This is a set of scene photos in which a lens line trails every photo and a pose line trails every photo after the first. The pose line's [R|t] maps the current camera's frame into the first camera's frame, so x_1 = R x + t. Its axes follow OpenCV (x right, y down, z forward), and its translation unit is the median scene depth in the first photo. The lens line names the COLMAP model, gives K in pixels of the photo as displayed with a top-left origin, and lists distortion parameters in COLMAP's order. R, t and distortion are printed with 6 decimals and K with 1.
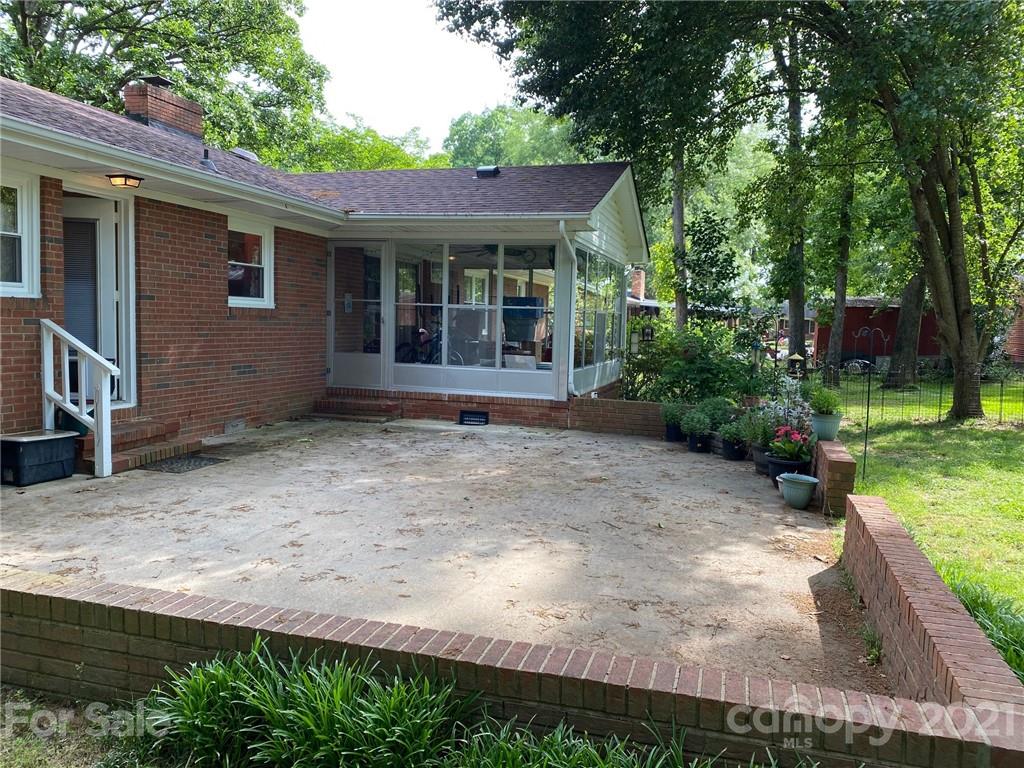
lens RADIAL K [[786.5, 0, 510.2], [0, 786.5, 385.2], [0, 0, 1]] dist [0.030736, -0.033776]
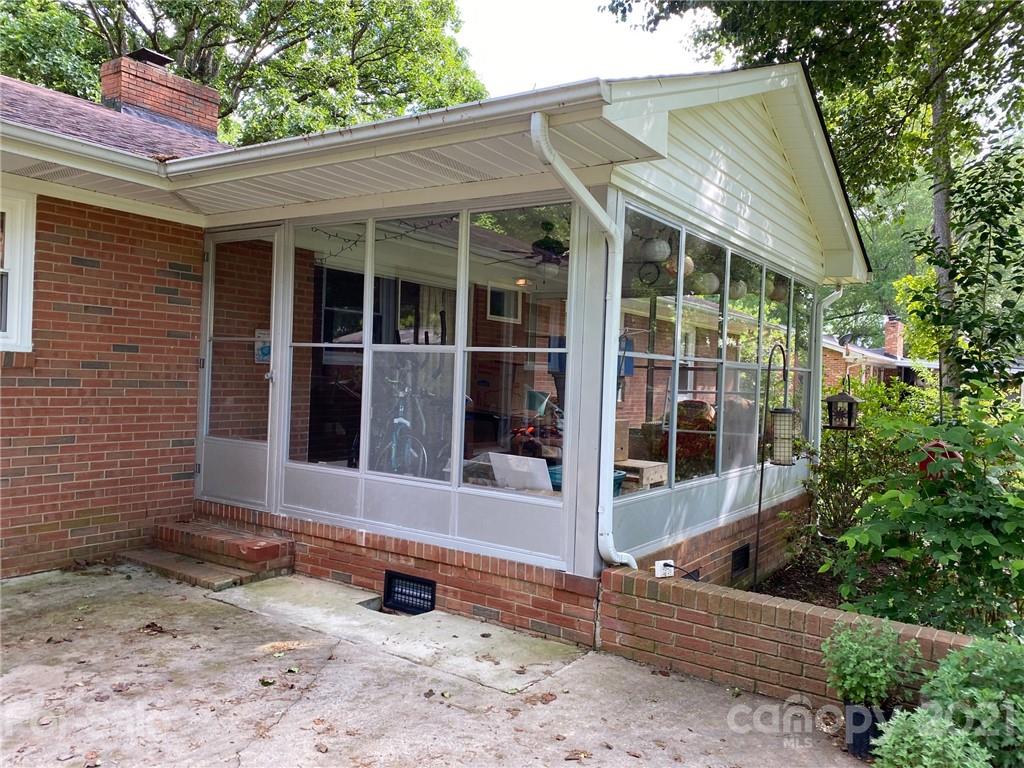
lens RADIAL K [[786.5, 0, 512.9], [0, 786.5, 382.1], [0, 0, 1]] dist [0.030736, -0.033776]
pose [[0.954703, 0.011490, -0.297338, 0.145600], [-0.035667, 0.996469, -0.076015, -0.046407], [0.295415, 0.083177, 0.951741, 0.563834]]
